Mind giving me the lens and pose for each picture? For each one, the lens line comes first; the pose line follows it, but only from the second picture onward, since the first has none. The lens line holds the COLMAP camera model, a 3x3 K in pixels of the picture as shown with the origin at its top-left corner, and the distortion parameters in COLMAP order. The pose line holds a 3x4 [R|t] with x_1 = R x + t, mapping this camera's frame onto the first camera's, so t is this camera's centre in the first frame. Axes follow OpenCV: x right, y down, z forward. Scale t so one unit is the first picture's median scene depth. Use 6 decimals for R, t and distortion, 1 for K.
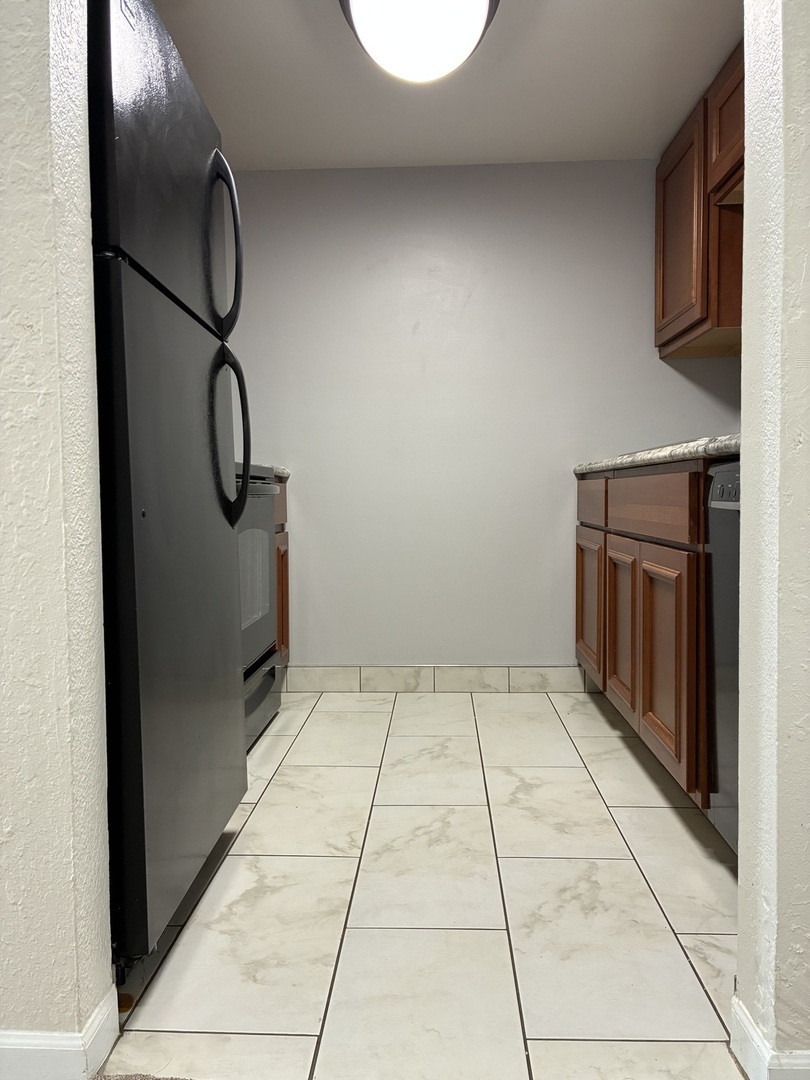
lens RADIAL K [[828.6, 0, 405.2], [0, 828.6, 542.3], [0, 0, 1]] dist [0.032976, -0.014489]
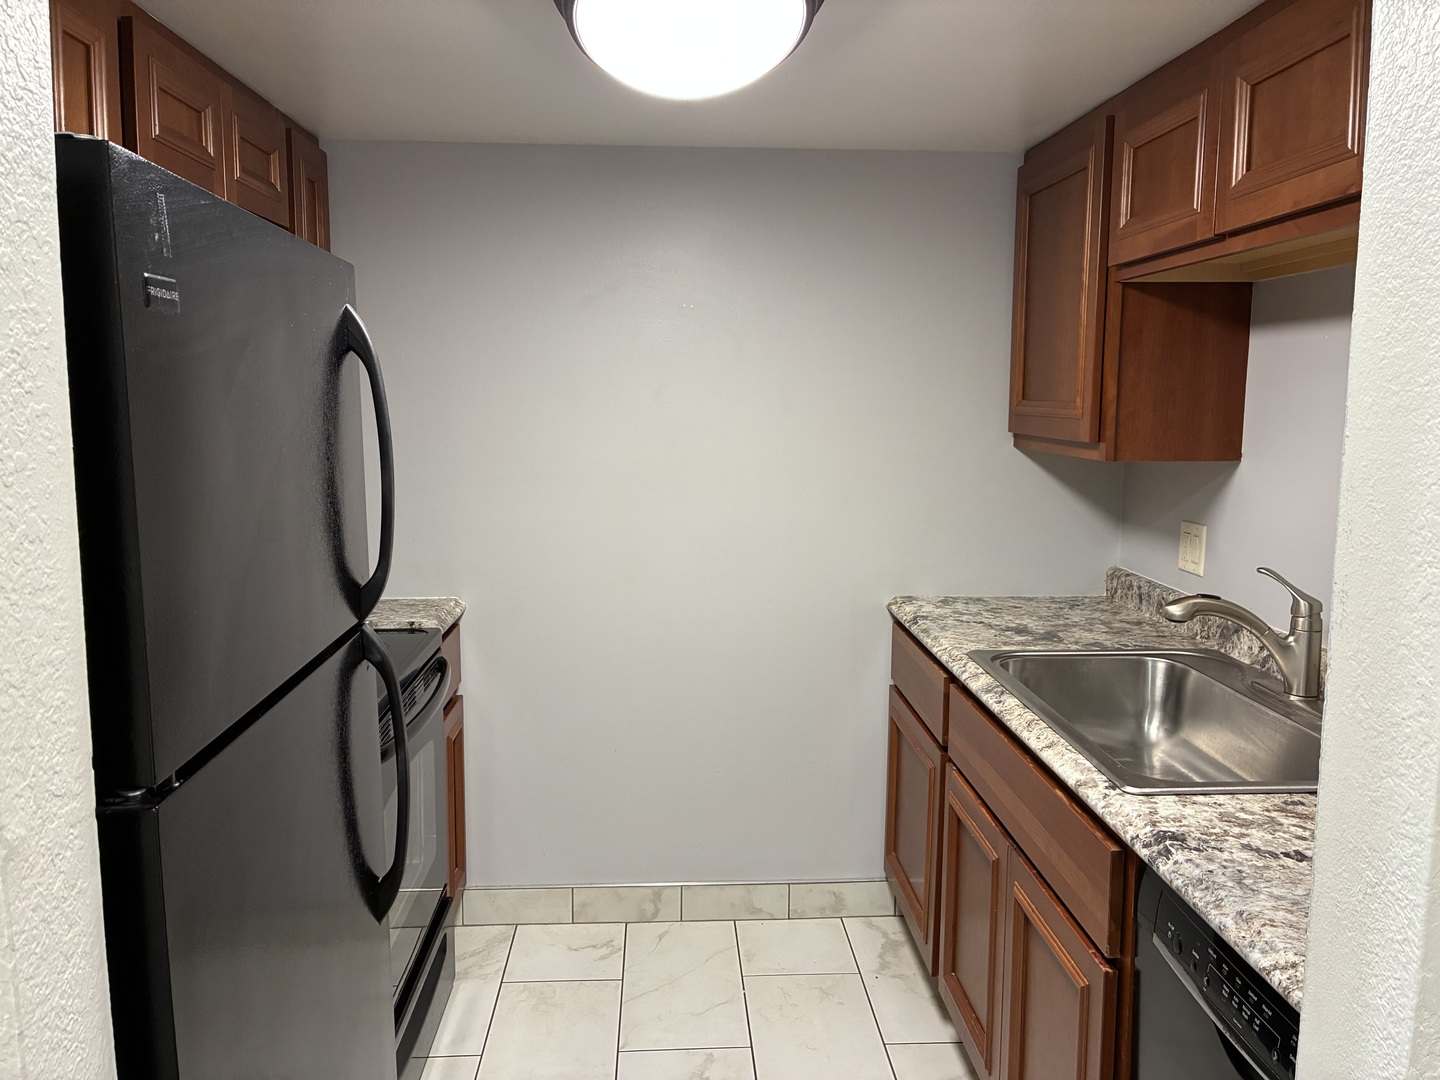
lens RADIAL K [[1104.8, 0, 723.7], [0, 1104.8, 531.4], [0, 0, 1]] dist [0.032976, -0.014489]
pose [[0.994807, 0.001871, 0.101760, -0.025472], [-0.010569, 0.996325, 0.085004, -0.230860], [-0.101227, -0.085638, 0.991171, 0.115890]]
